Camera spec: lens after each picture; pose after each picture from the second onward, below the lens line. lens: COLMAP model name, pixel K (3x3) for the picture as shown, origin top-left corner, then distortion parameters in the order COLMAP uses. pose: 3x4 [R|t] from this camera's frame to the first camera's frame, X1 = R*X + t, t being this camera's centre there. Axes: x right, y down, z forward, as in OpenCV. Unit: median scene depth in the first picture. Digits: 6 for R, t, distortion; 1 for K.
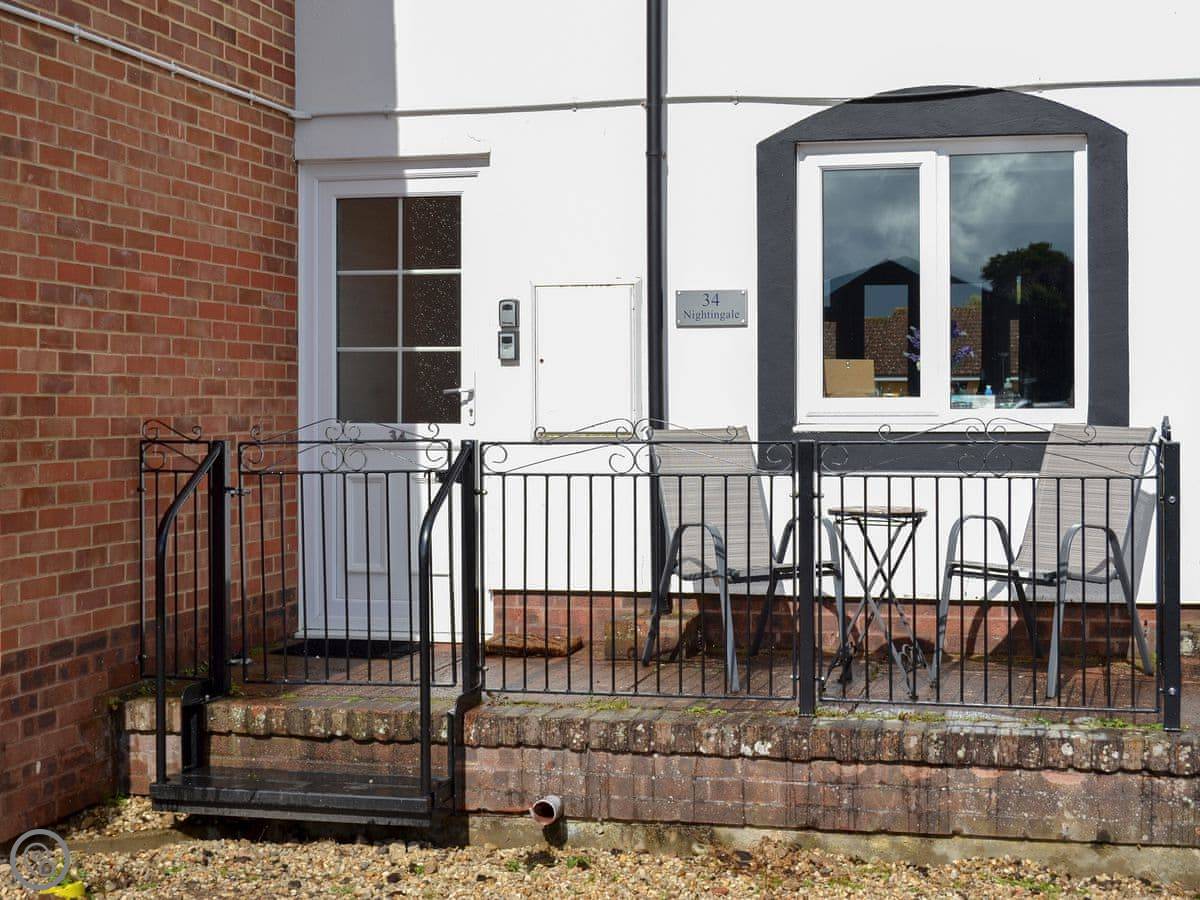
lens RADIAL K [[3443.1, 0, 600.0], [0, 3443.1, 450.0], [0, 0, 1]] dist [-0.184712, -0.171256]
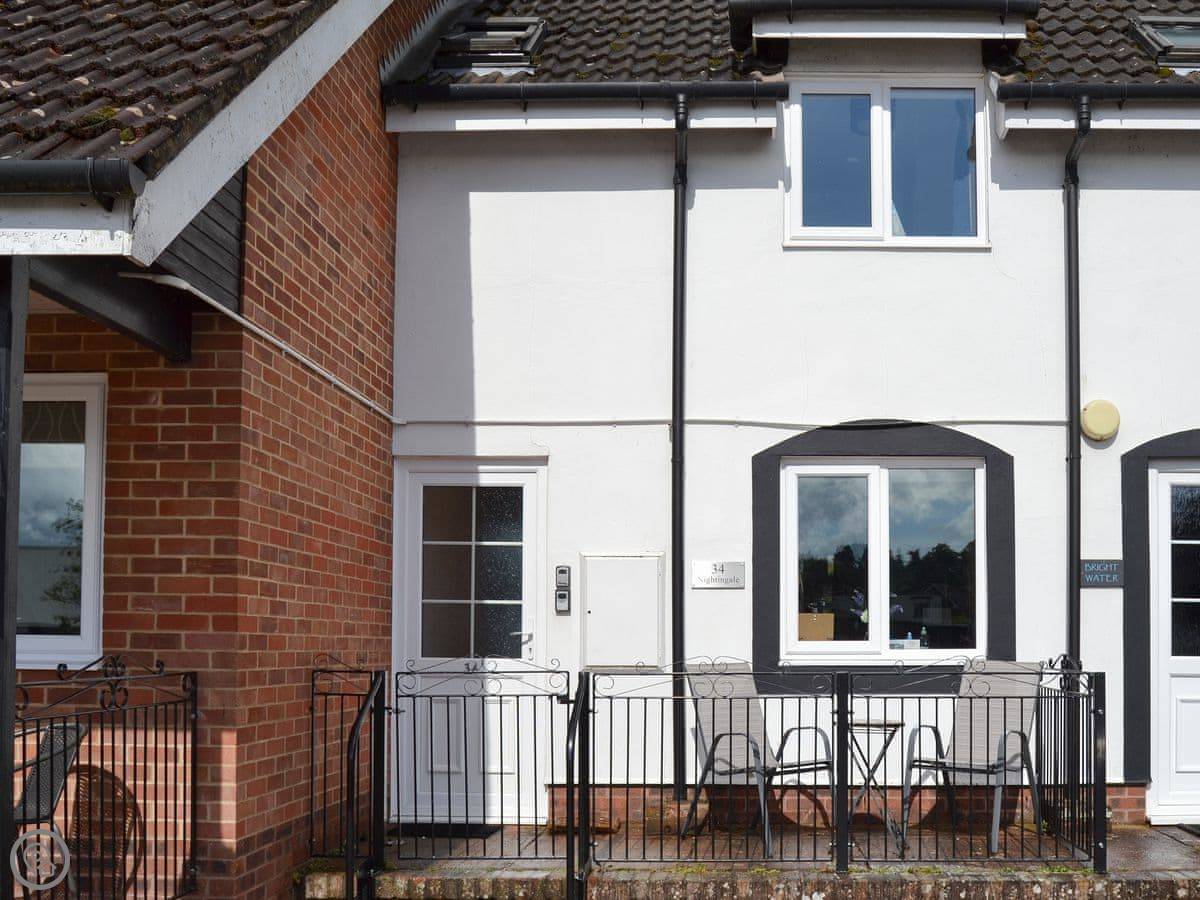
lens RADIAL K [[2298.1, 0, 600.0], [0, 2298.1, 450.0], [0, 0, 1]] dist [-0.248093, 0.194635]
pose [[0.931653, 0.037414, 0.361418, -0.348253], [-0.002319, 0.995277, -0.097051, -0.002097], [-0.363342, 0.089580, 0.927339, 0.170737]]
